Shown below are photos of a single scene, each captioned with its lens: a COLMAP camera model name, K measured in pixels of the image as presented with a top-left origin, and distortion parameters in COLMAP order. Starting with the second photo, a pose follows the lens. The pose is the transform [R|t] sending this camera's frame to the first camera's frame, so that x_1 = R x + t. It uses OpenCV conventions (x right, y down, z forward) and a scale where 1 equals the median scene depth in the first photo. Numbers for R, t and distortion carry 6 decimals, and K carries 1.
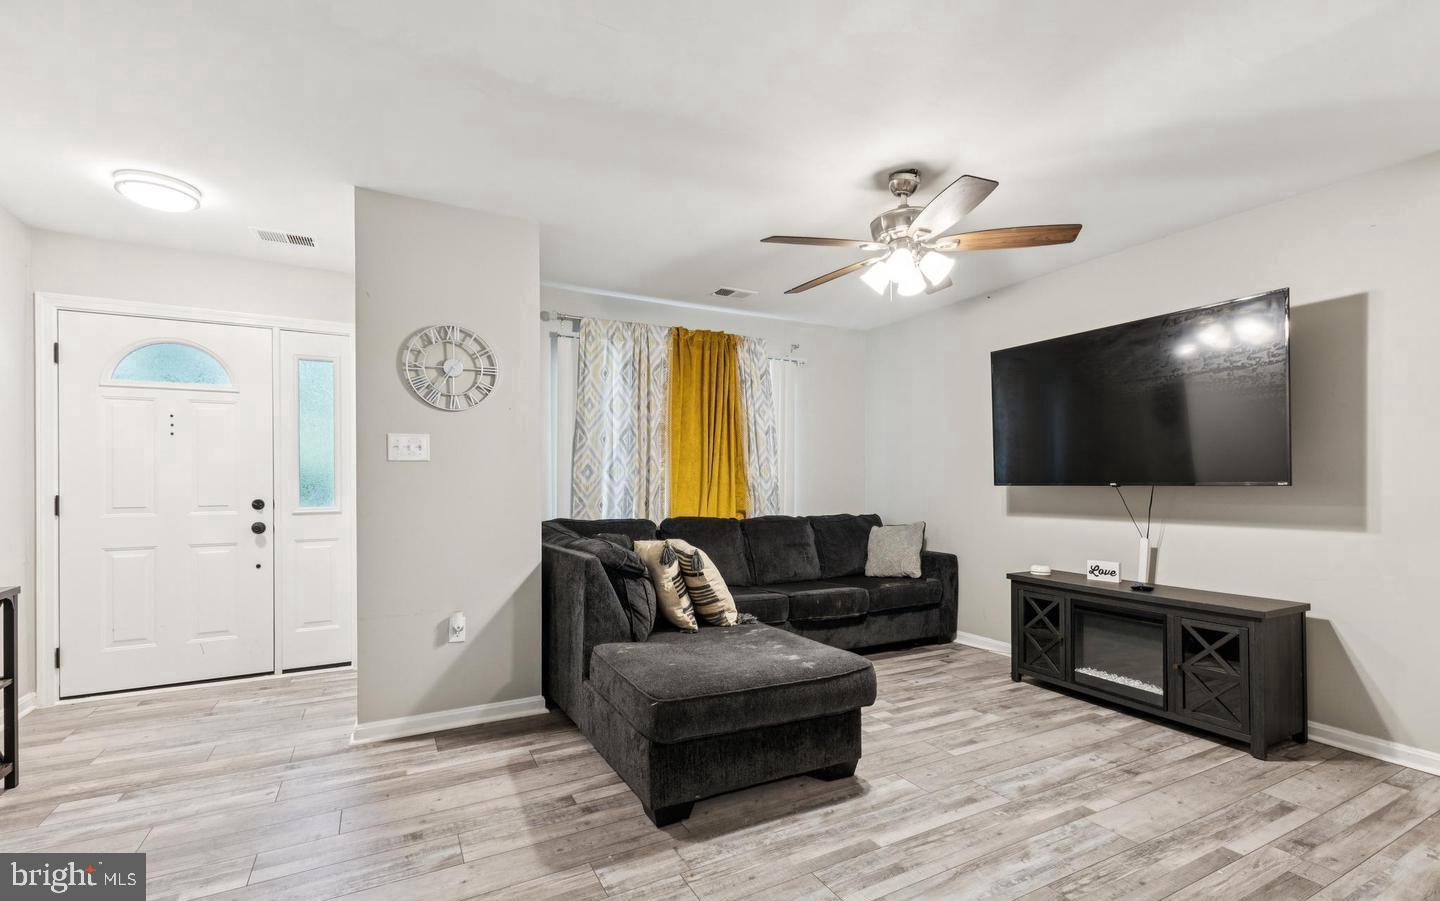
lens RADIAL K [[625.6, 0, 693.6], [0, 625.6, 477.0], [0, 0, 1]] dist [0.004777, 0.001093]
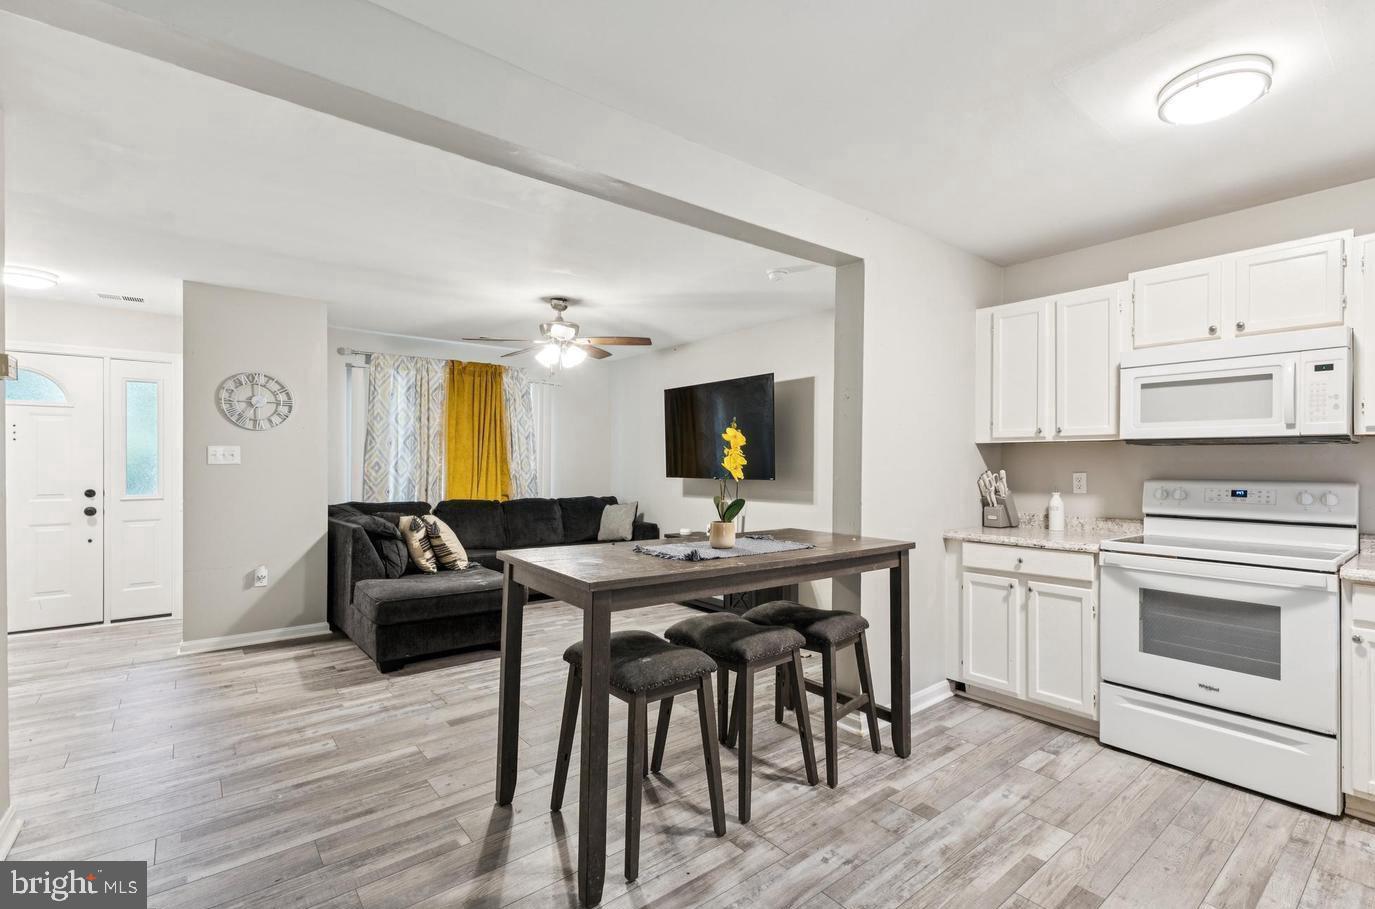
lens RADIAL K [[621.0, 0, 698.5], [0, 621.0, 459.0], [0, 0, 1]] dist [0.010666, -0.000805]
pose [[0.975231, 0.006060, 0.221105, 0.294254], [-0.006283, 0.999980, 0.000304, -0.042285], [-0.221098, -0.001686, 0.975250, -0.647857]]
